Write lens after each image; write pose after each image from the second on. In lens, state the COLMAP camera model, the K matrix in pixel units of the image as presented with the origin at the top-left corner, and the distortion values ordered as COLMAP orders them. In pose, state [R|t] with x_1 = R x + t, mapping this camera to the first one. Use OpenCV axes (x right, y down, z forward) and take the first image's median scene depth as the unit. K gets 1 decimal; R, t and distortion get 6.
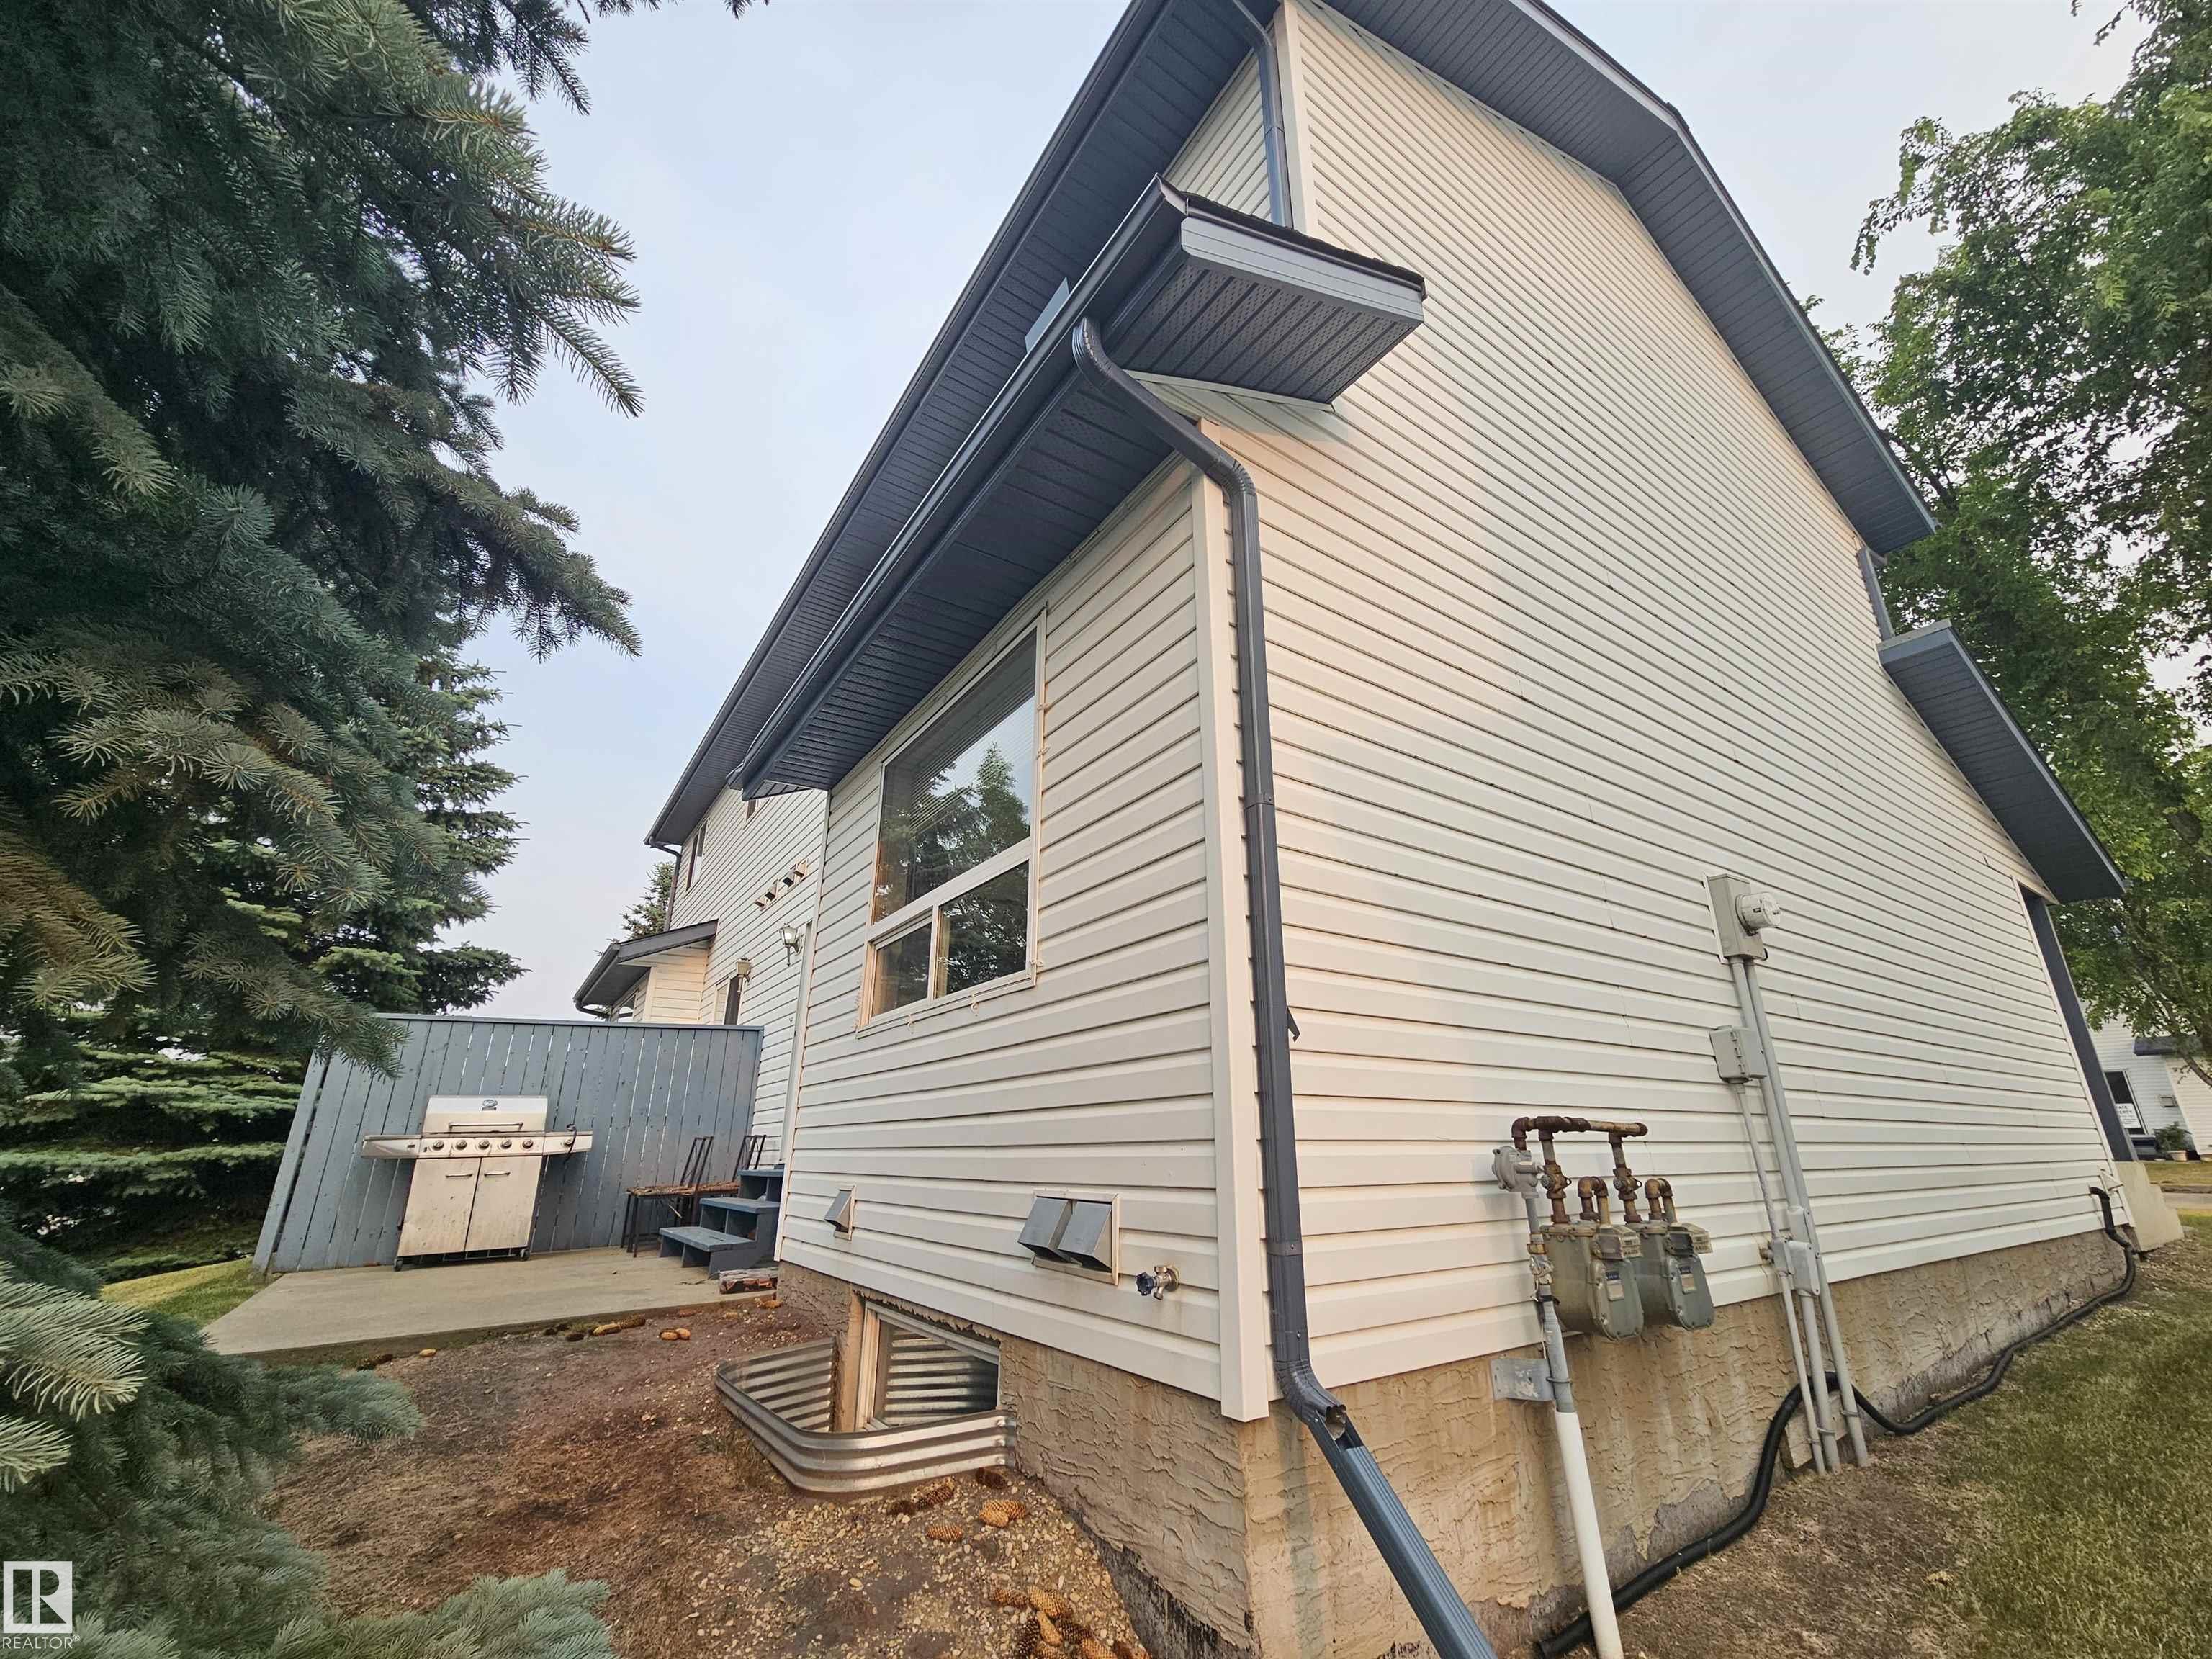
lens RADIAL K [[906.0, 0, 1106.3], [0, 906.0, 827.5], [0, 0, 1]] dist [-0.002180, 0.000357]
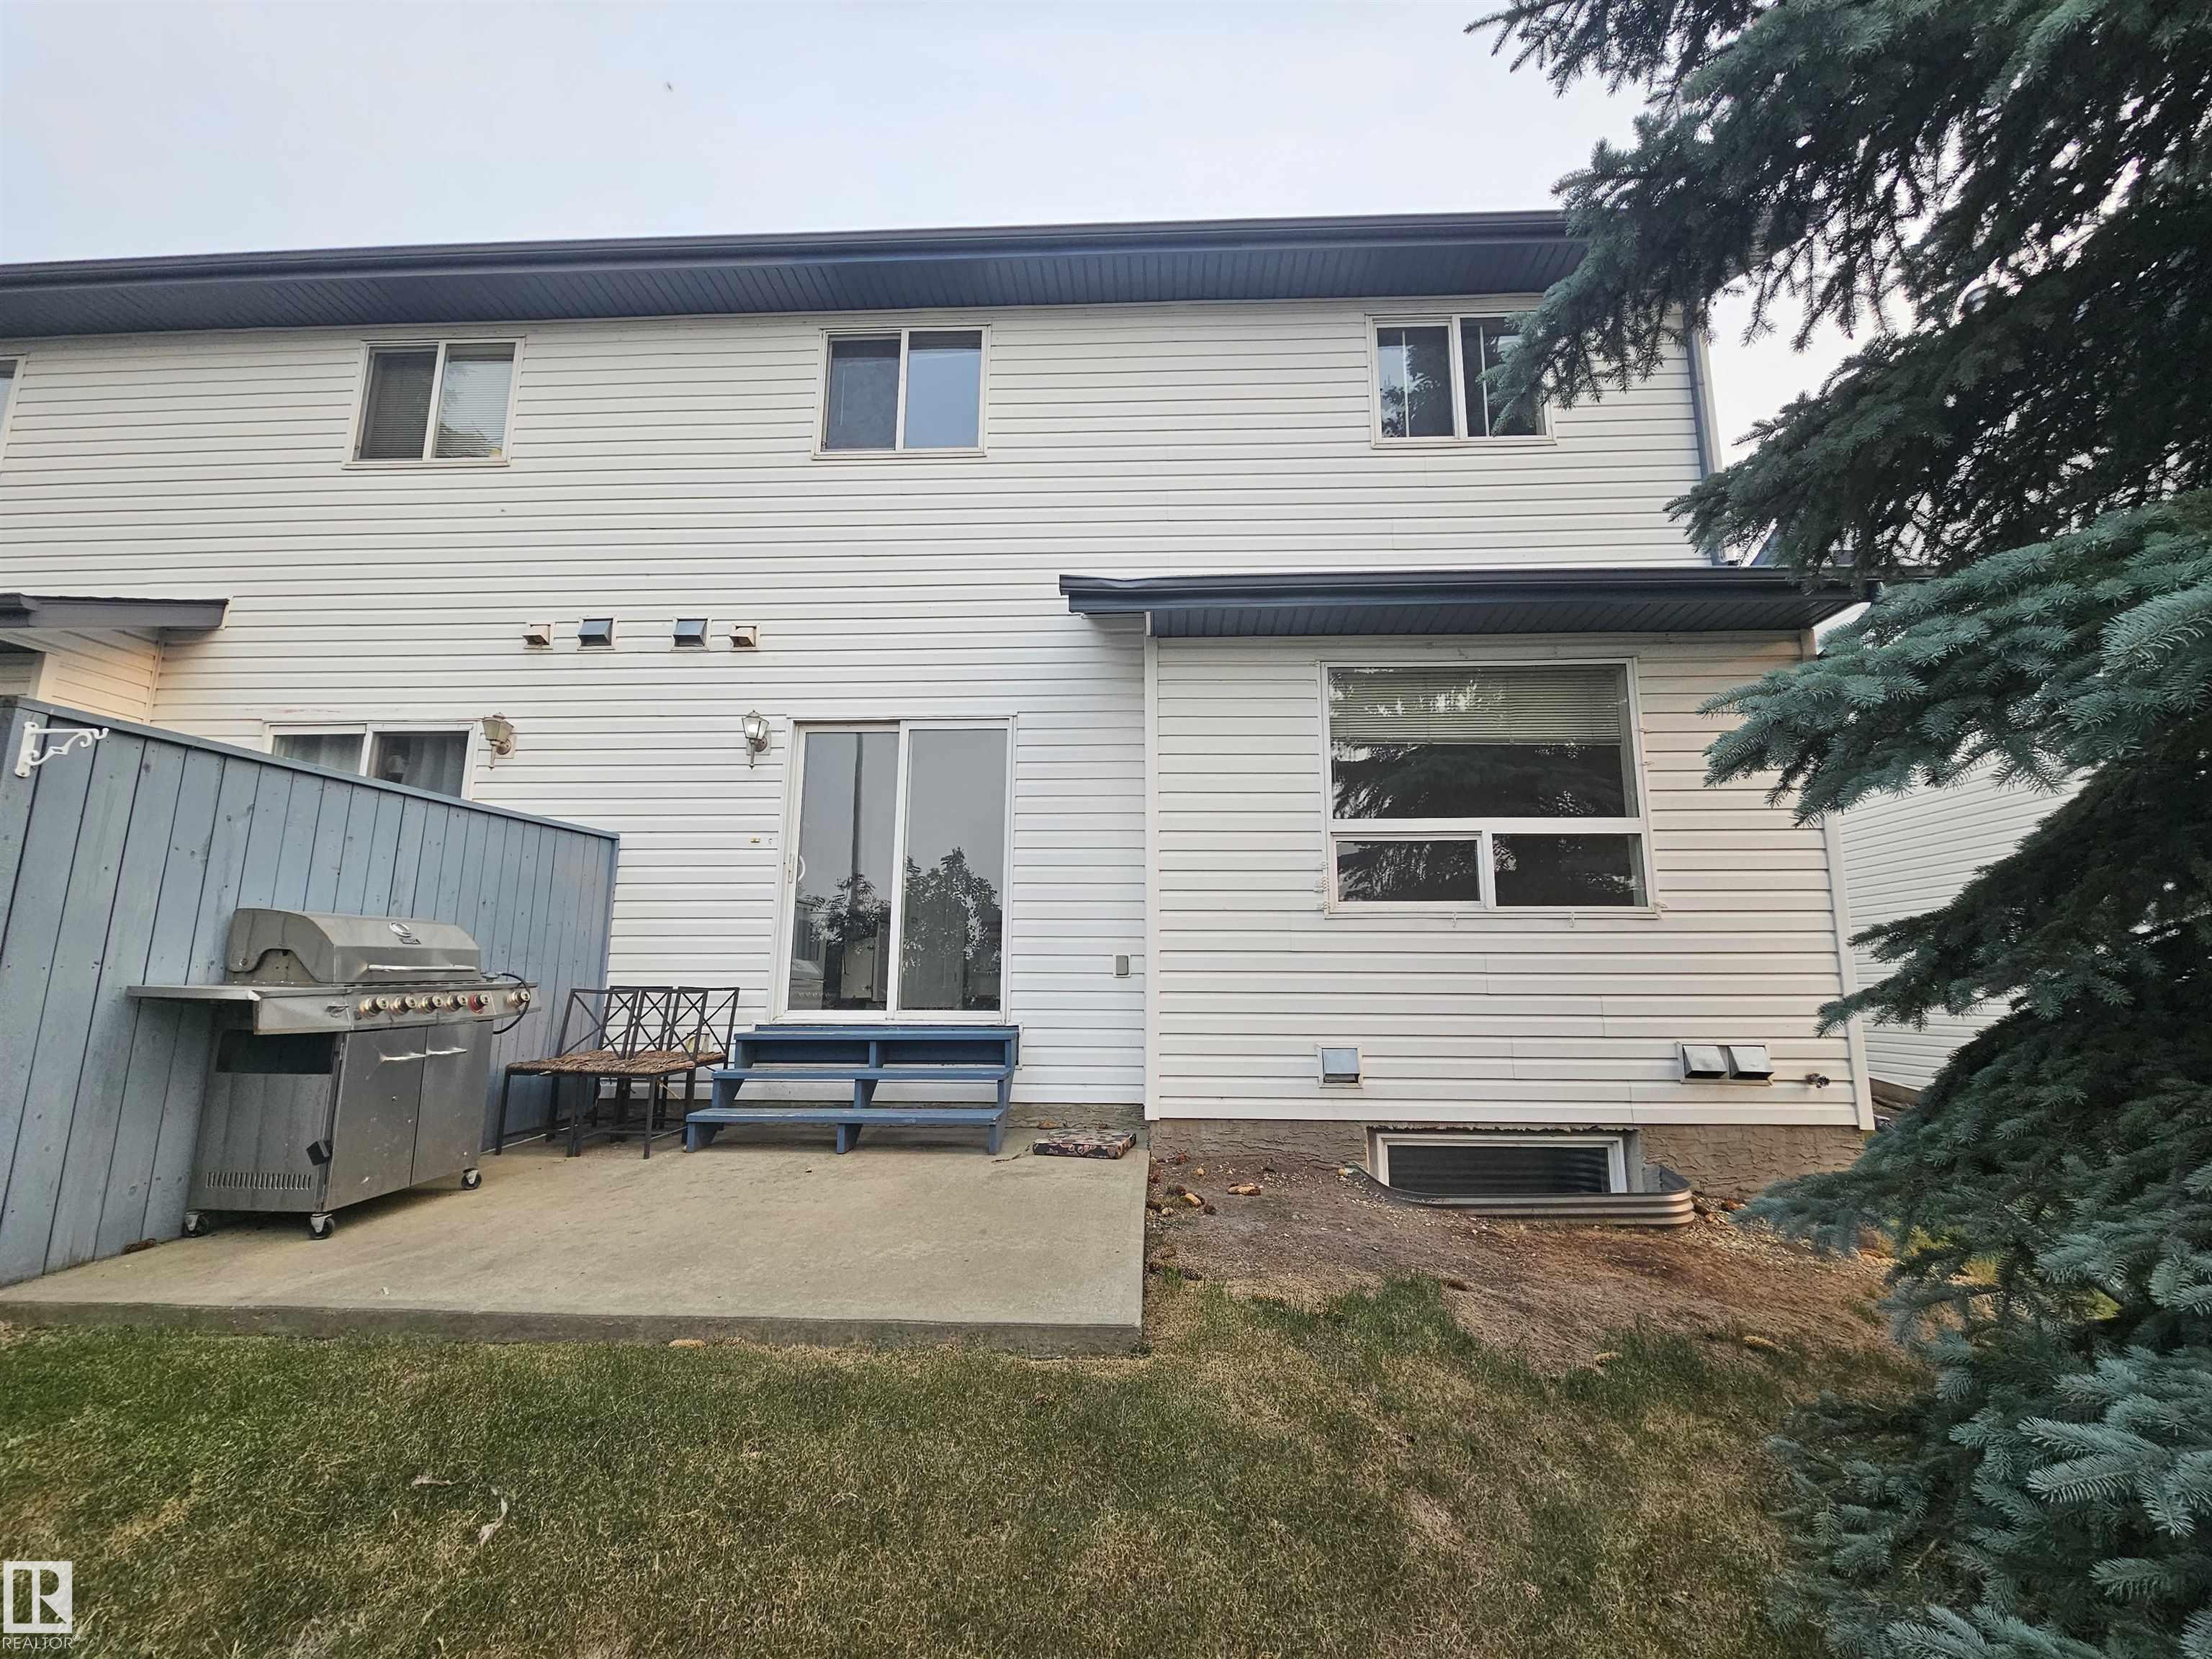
lens RADIAL K [[906.0, 0, 1105.4], [0, 906.0, 837.2], [0, 0, 1]] dist [-0.002180, 0.000357]
pose [[0.602332, 0.137893, 0.786245, -1.510136], [-0.276099, 0.960161, 0.043120, 0.187748], [-0.748976, -0.243054, 0.616408, 0.617250]]
